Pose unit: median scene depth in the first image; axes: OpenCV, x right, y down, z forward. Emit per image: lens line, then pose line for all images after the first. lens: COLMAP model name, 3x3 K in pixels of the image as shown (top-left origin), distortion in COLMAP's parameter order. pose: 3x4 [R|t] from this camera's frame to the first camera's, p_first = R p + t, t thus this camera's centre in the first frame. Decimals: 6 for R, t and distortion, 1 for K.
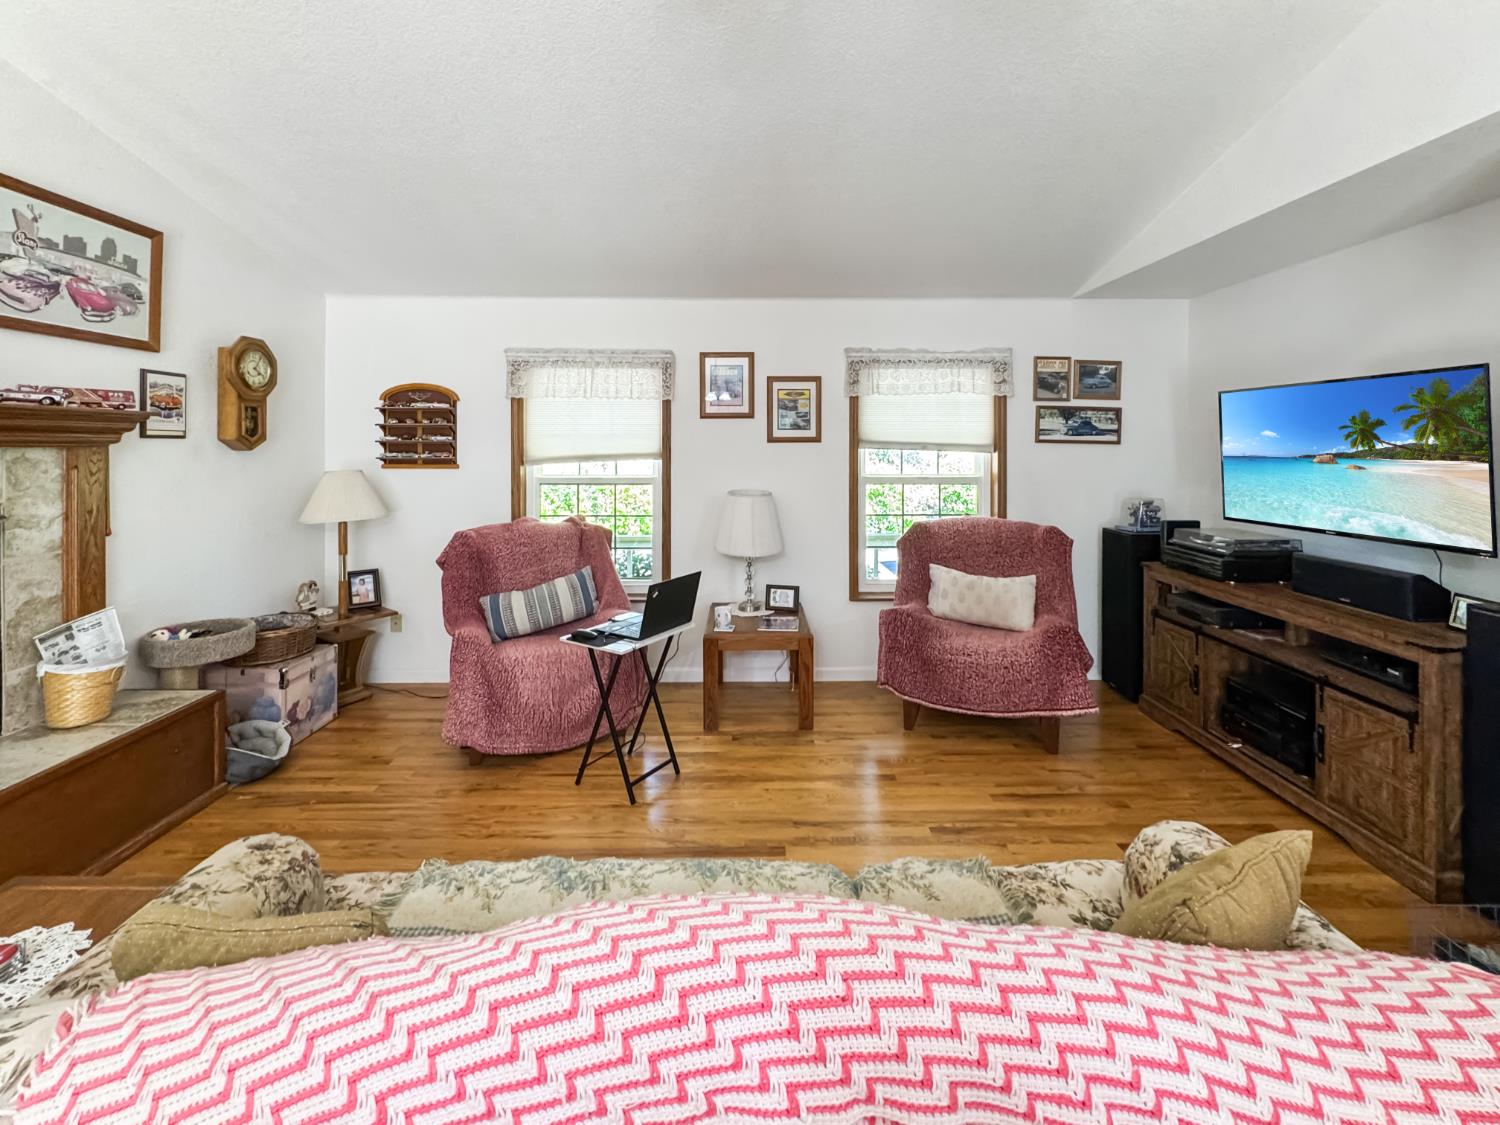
lens RADIAL K [[612.7, 0, 747.7], [0, 612.7, 446.0], [0, 0, 1]] dist [0.000022, -0.000923]
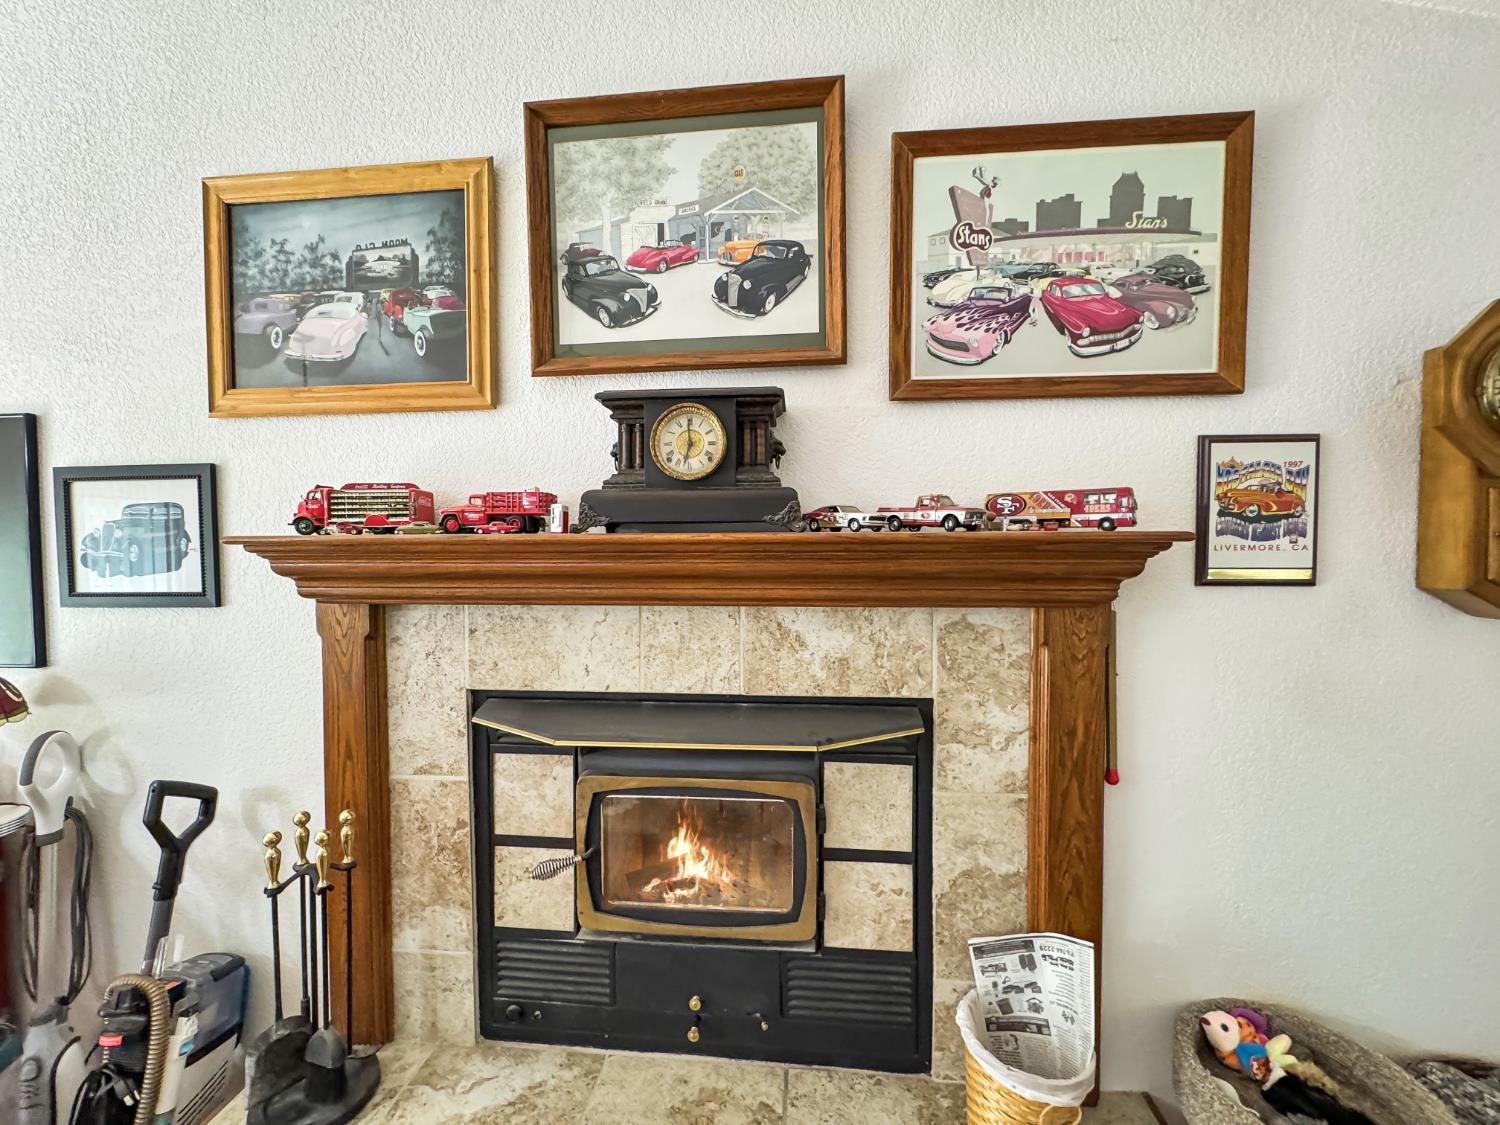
lens RADIAL K [[612.7, 0, 751.8], [0, 612.7, 565.5], [0, 0, 1]] dist [0.000022, -0.000923]
pose [[-0.115264, 0.027745, -0.992947, -0.542111], [0.000120, 0.999610, 0.027917, -0.046060], [0.993335, 0.003099, -0.115222, 0.794206]]
